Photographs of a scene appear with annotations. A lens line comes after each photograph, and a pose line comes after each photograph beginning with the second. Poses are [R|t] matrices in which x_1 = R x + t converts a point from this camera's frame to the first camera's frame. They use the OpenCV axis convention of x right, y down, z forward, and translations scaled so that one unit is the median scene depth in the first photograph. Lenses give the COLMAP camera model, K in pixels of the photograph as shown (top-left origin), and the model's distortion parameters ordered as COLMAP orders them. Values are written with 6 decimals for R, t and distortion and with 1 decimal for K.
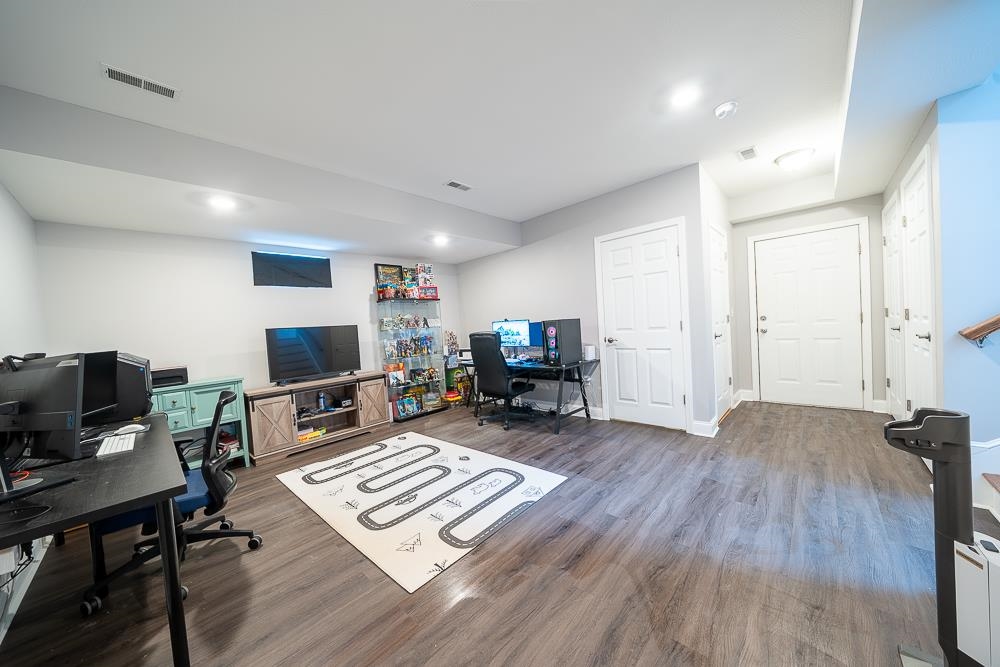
lens RADIAL K [[337.9, 0, 499.7], [0, 337.9, 333.4], [0, 0, 1]] dist [-0.008001, 0.000294]
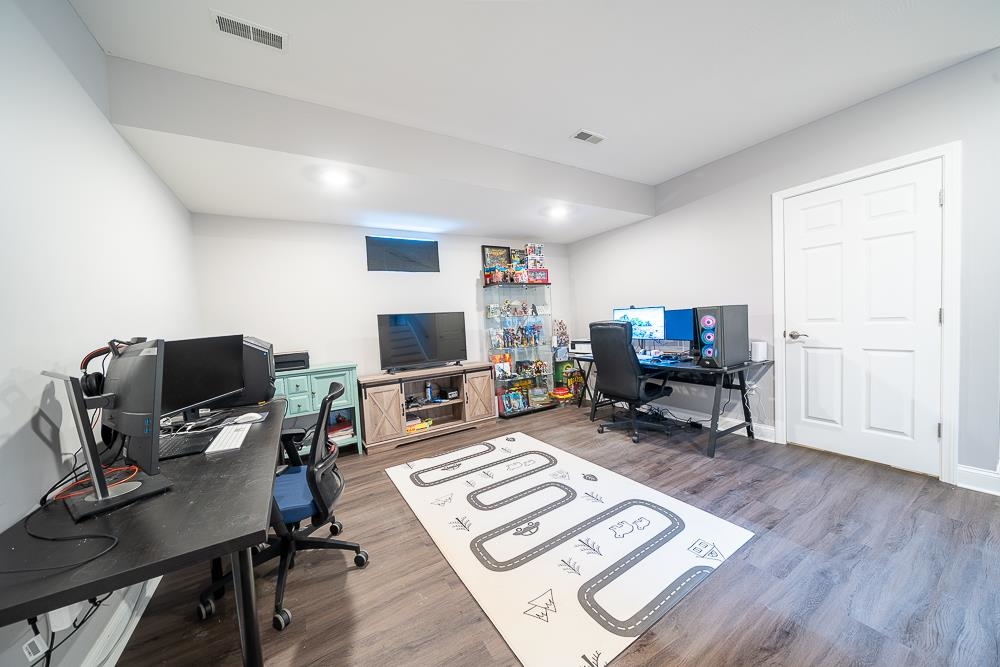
lens RADIAL K [[337.9, 0, 499.4], [0, 337.9, 331.4], [0, 0, 1]] dist [-0.008001, 0.000294]
pose [[0.963241, 0.022298, -0.267711, -0.099263], [-0.015351, 0.999490, 0.028015, 0.002223], [0.268199, -0.022875, 0.963092, 0.162944]]
